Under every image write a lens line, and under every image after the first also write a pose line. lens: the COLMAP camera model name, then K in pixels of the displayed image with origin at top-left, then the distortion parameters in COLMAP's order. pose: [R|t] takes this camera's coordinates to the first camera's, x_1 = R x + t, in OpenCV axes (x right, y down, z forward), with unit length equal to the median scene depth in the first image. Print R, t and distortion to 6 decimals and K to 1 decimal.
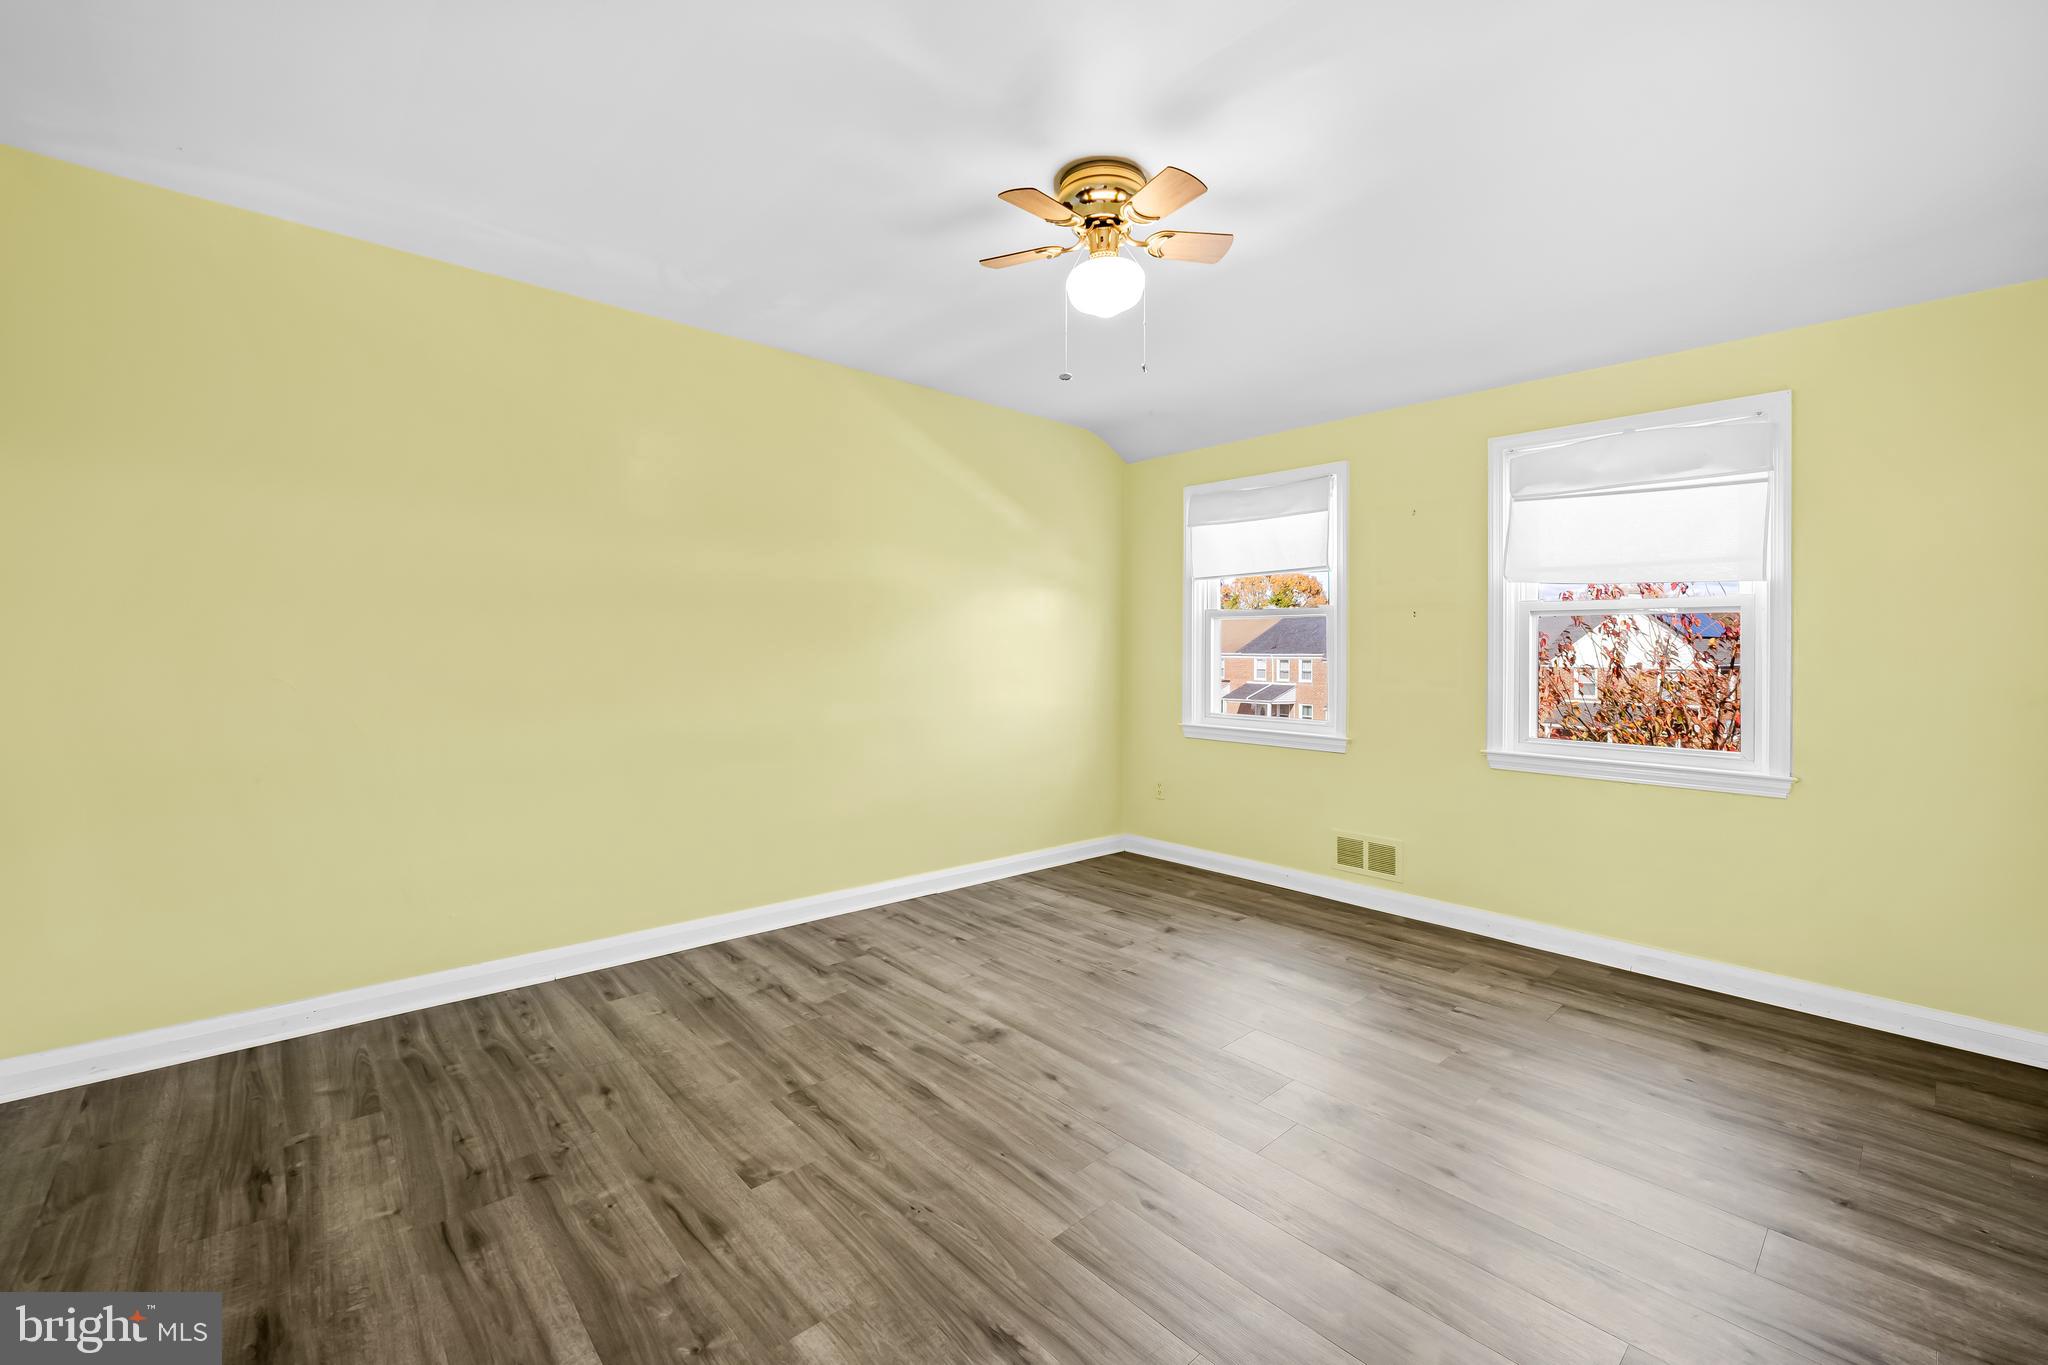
lens RADIAL K [[841.9, 0, 1029.4], [0, 841.9, 660.6], [0, 0, 1]] dist [-0.006729, 0.000924]
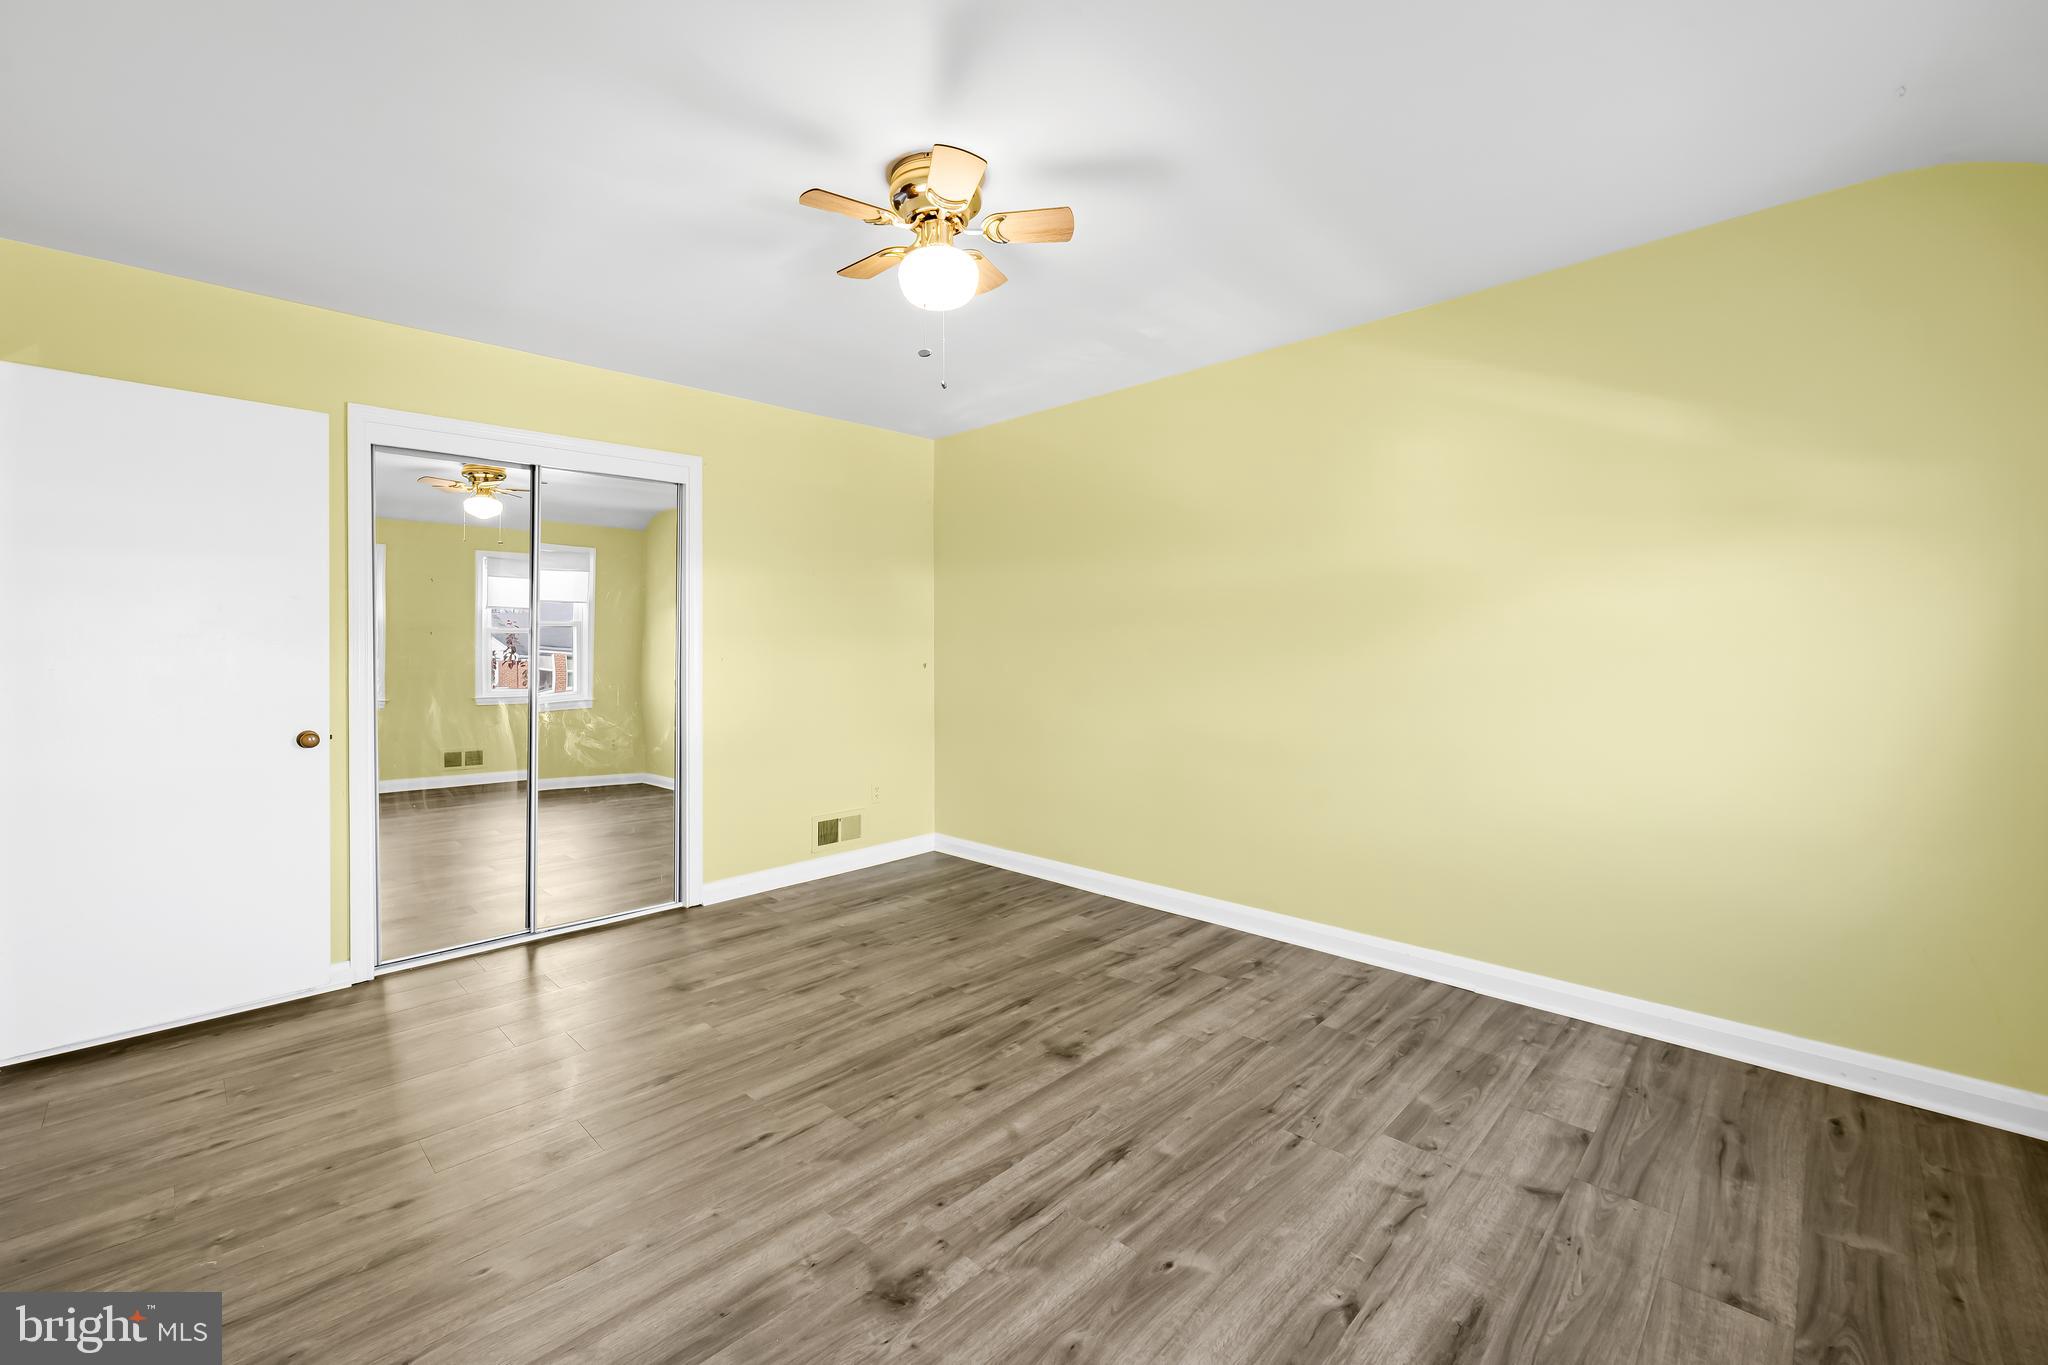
lens RADIAL K [[841.9, 0, 1029.5], [0, 841.9, 668.8], [0, 0, 1]] dist [-0.006729, 0.000924]
pose [[0.061985, 0.015188, -0.997961, 0.807427], [-0.008897, 0.999853, 0.014664, -0.012696], [0.998037, 0.007970, 0.062111, 0.788480]]
